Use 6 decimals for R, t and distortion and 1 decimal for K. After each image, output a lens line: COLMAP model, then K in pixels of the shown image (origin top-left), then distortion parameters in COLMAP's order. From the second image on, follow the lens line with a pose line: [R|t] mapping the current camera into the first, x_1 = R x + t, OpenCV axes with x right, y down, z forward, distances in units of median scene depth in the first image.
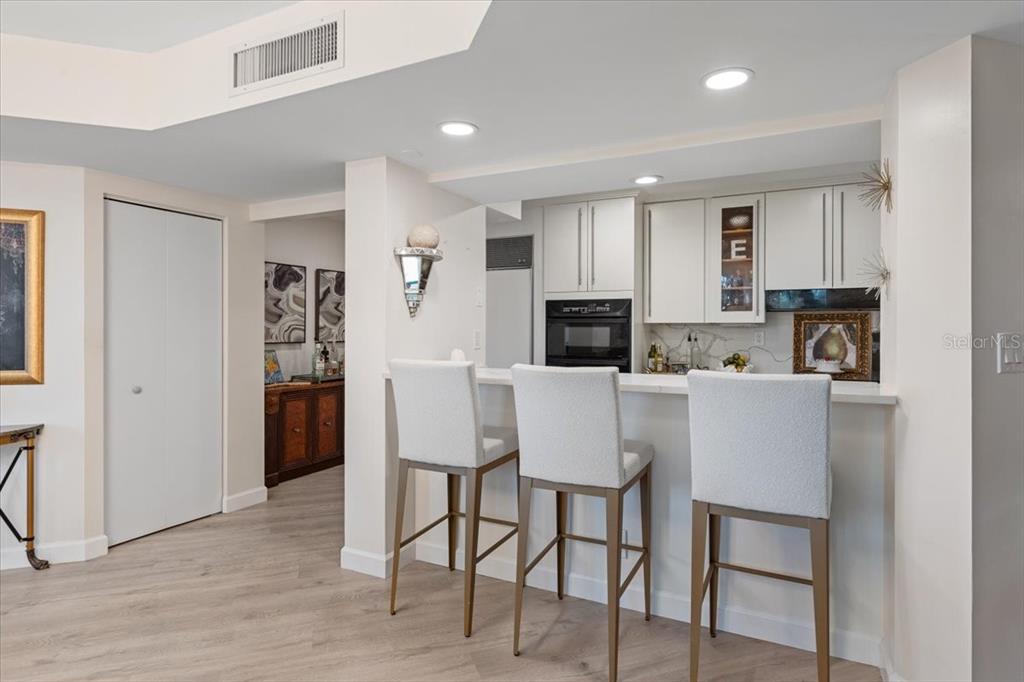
lens RADIAL K [[558.5, 0, 514.7], [0, 558.5, 326.3], [0, 0, 1]] dist [-0.014658, 0.000573]
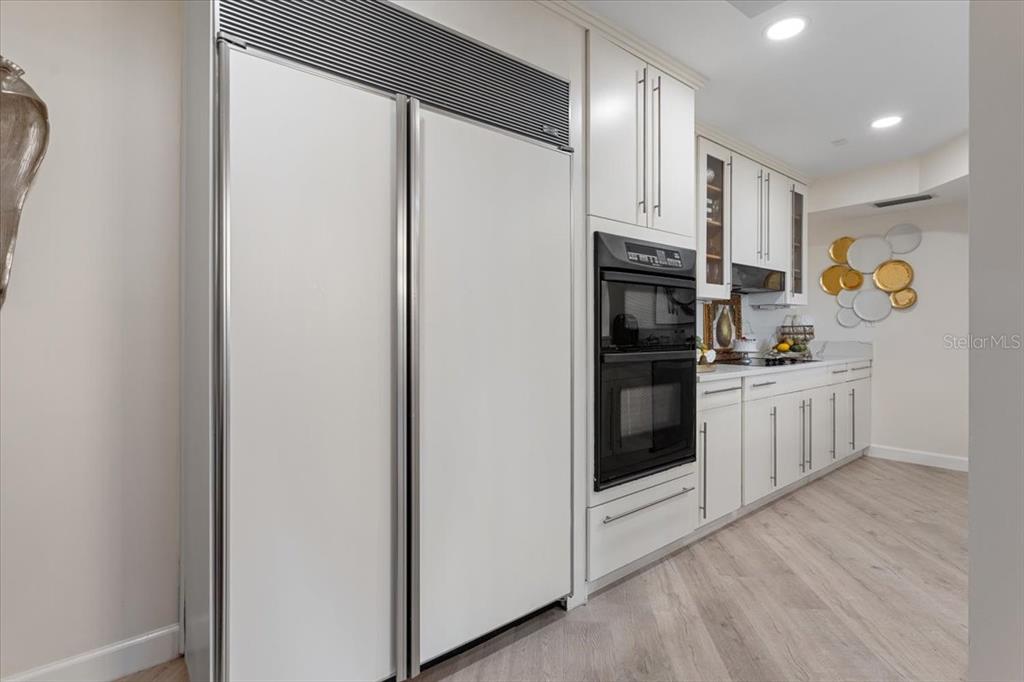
lens RADIAL K [[471.9, 0, 520.0], [0, 471.9, 337.5], [0, 0, 1]] dist [-0.015674, 0.000943]
pose [[0.443452, -0.018613, 0.896105, -0.359297], [0.001593, 0.999799, 0.019979, 0.037639], [-0.896297, -0.007432, 0.443392, 0.957917]]
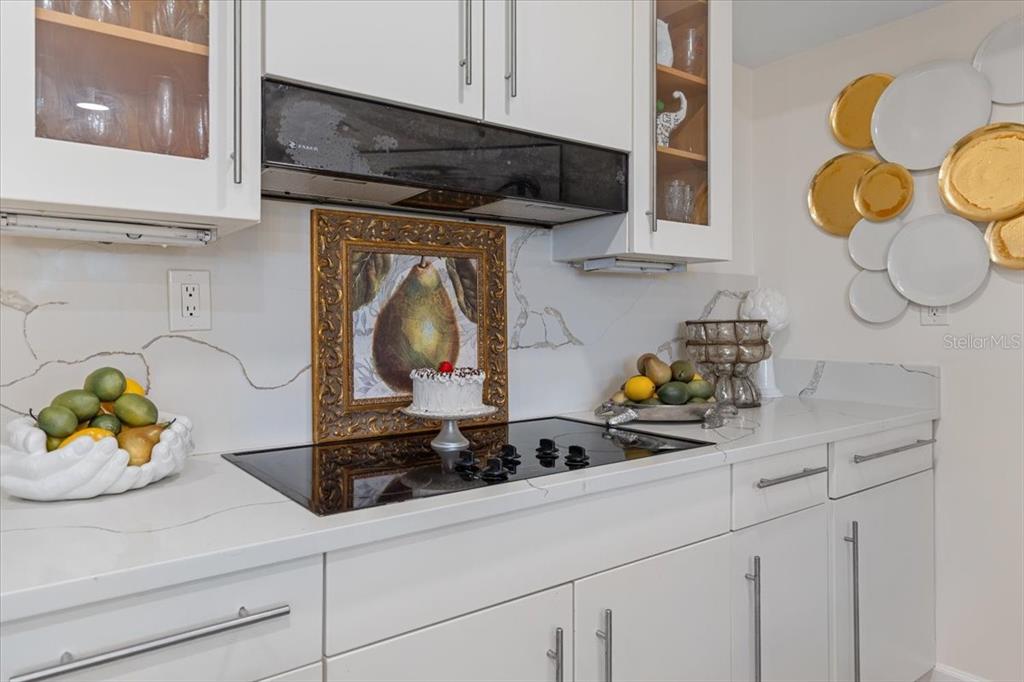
lens RADIAL K [[686.4, 0, 513.6], [0, 686.4, 319.0], [0, 0, 1]] dist [0.003993, 0.005931]
pose [[0.456541, -0.003657, 0.889695, 0.250696], [0.000793, 0.999993, 0.003703, 0.030490], [-0.889702, -0.000985, 0.456541, 0.780421]]
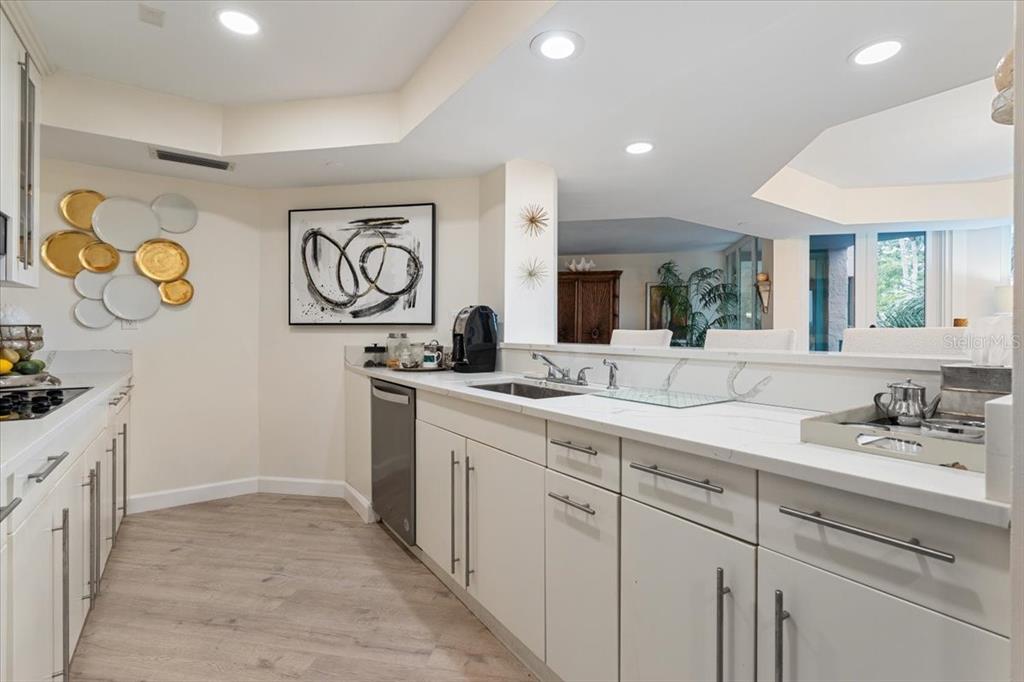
lens RADIAL K [[471.9, 0, 509.0], [0, 471.9, 338.5], [0, 0, 1]] dist [-0.015674, 0.000943]
pose [[-0.858324, -0.016213, 0.512852, 0.014616], [-0.014033, 0.999869, 0.008123, 0.036893], [-0.512916, -0.000225, -0.858439, 1.034484]]
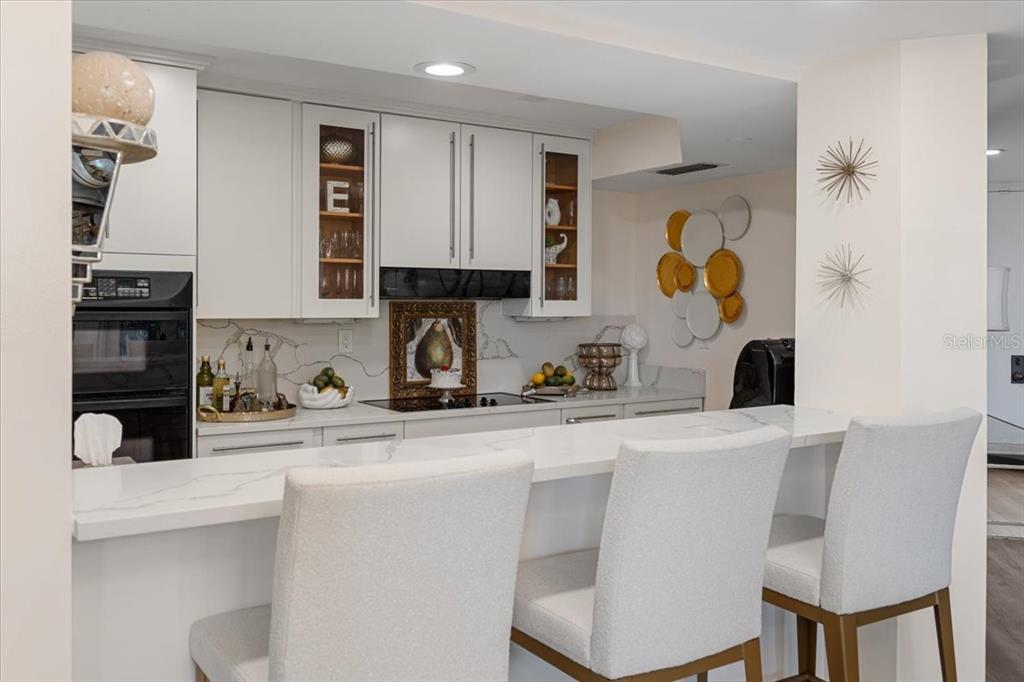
lens RADIAL K [[873.9, 0, 527.2], [0, 873.9, 320.7], [0, 0, 1]] dist [0.009033, 0.000188]
pose [[0.500367, -0.014896, 0.865685, -0.329237], [-0.004537, 0.999793, 0.019826, -0.023476], [-0.865802, -0.013848, 0.500196, 0.349455]]
